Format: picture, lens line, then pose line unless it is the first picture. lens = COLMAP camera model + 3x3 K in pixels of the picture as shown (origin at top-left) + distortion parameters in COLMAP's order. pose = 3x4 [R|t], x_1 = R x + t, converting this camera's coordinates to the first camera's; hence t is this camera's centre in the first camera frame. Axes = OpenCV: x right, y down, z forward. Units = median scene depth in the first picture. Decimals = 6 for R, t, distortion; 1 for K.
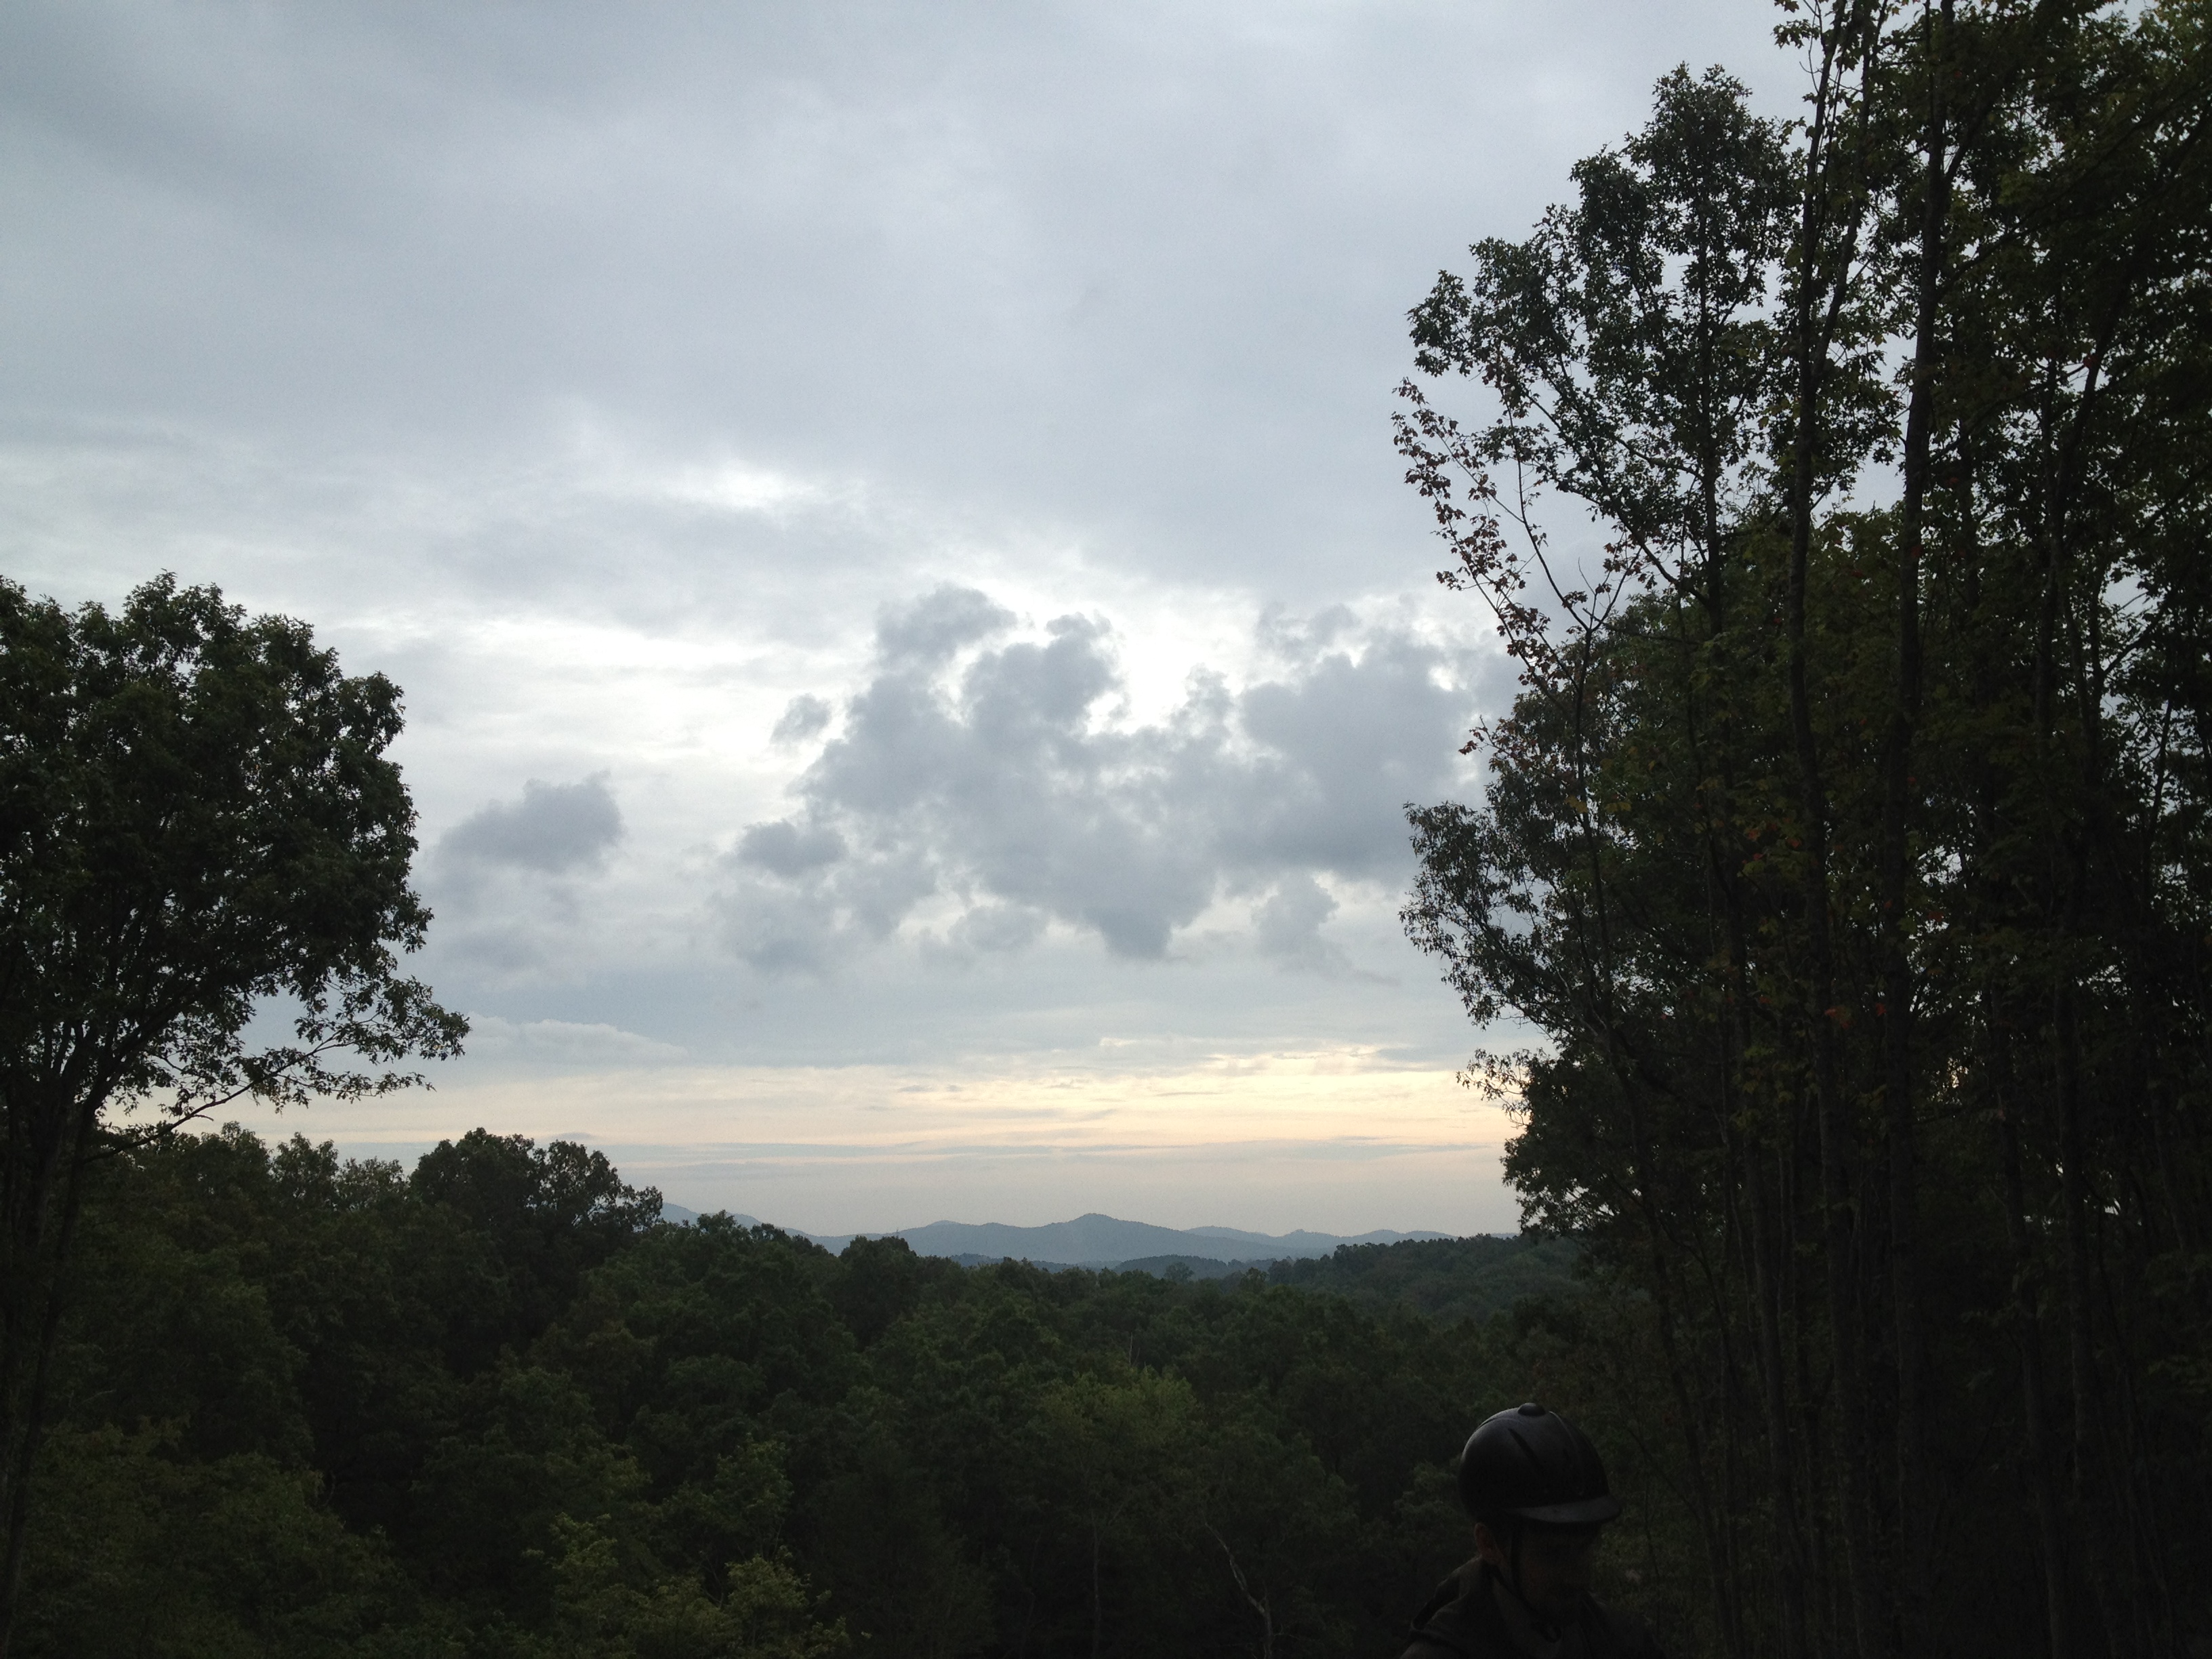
lens RADIAL K [[2085.7, 0, 1083.7], [0, 2085.7, 797.5], [0, 0, 1]] dist [0.162114, -0.370366]
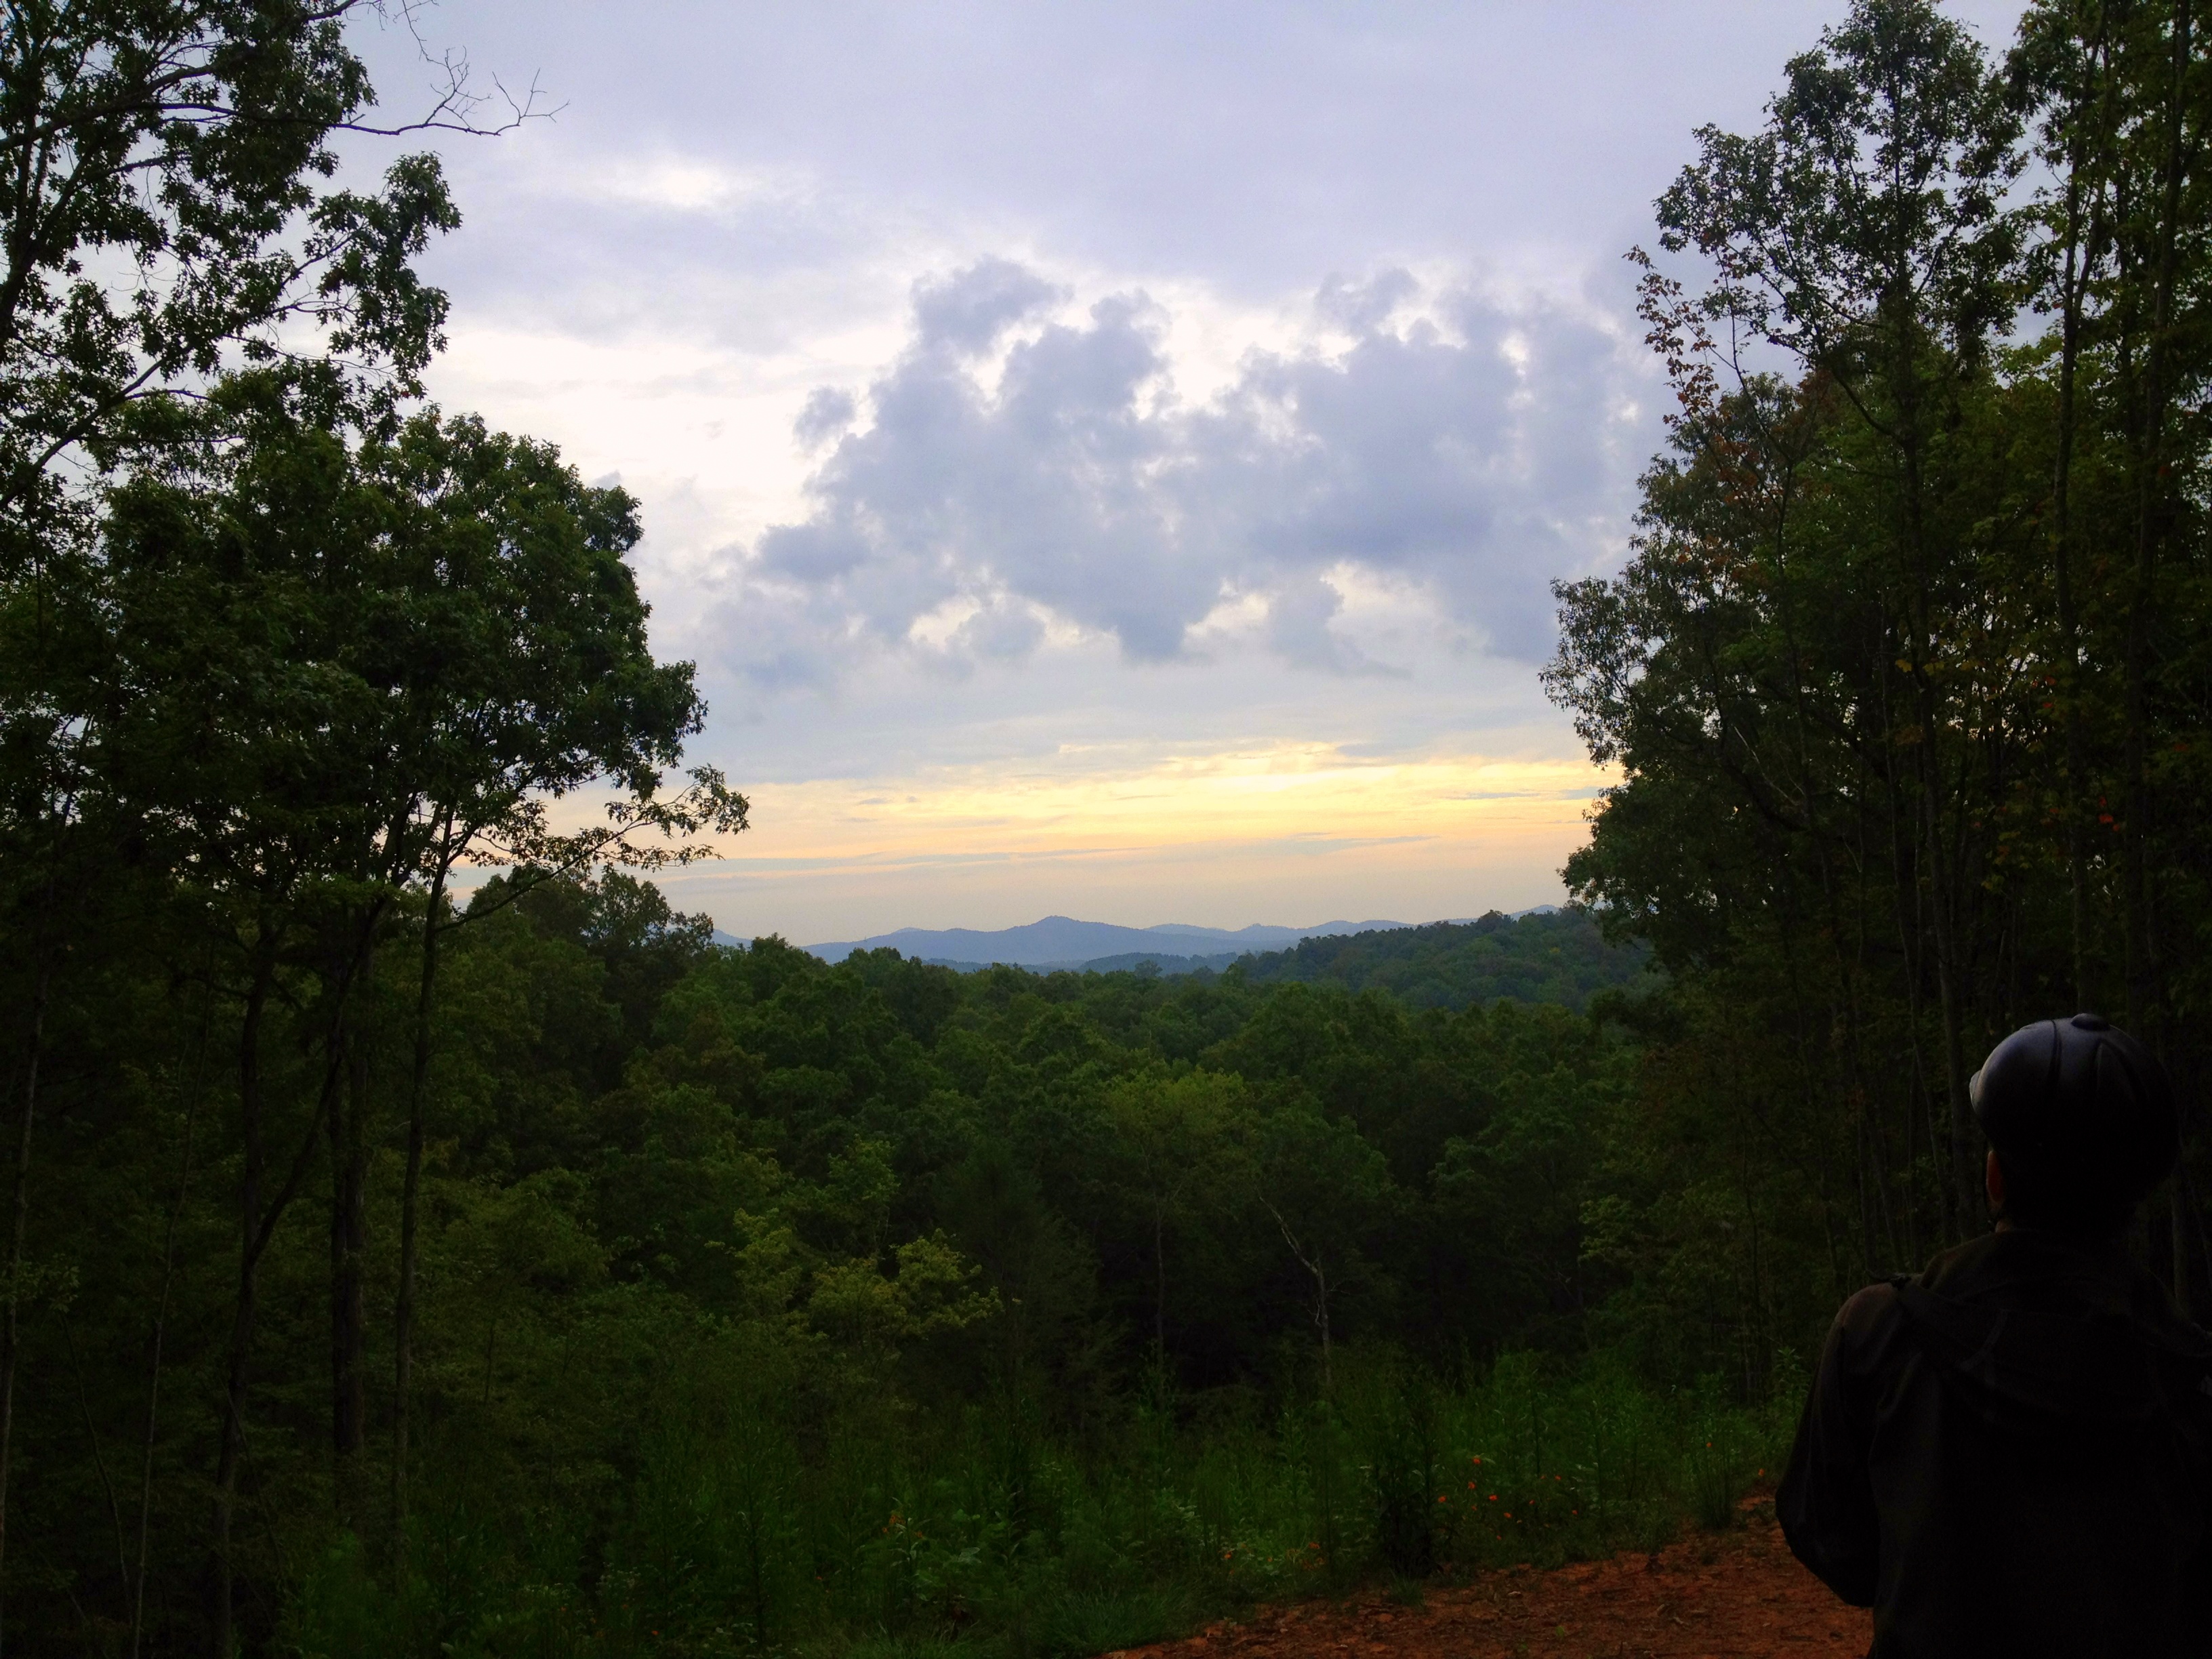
lens RADIAL K [[2085.7, 0, 1083.7], [0, 2085.7, 797.5], [0, 0, 1]] dist [0.162114, -0.370366]
pose [[0.999223, -0.034374, 0.019282, -0.082292], [0.031369, 0.989804, 0.138940, -0.030650], [-0.023862, -0.138227, 0.990113, -0.087310]]
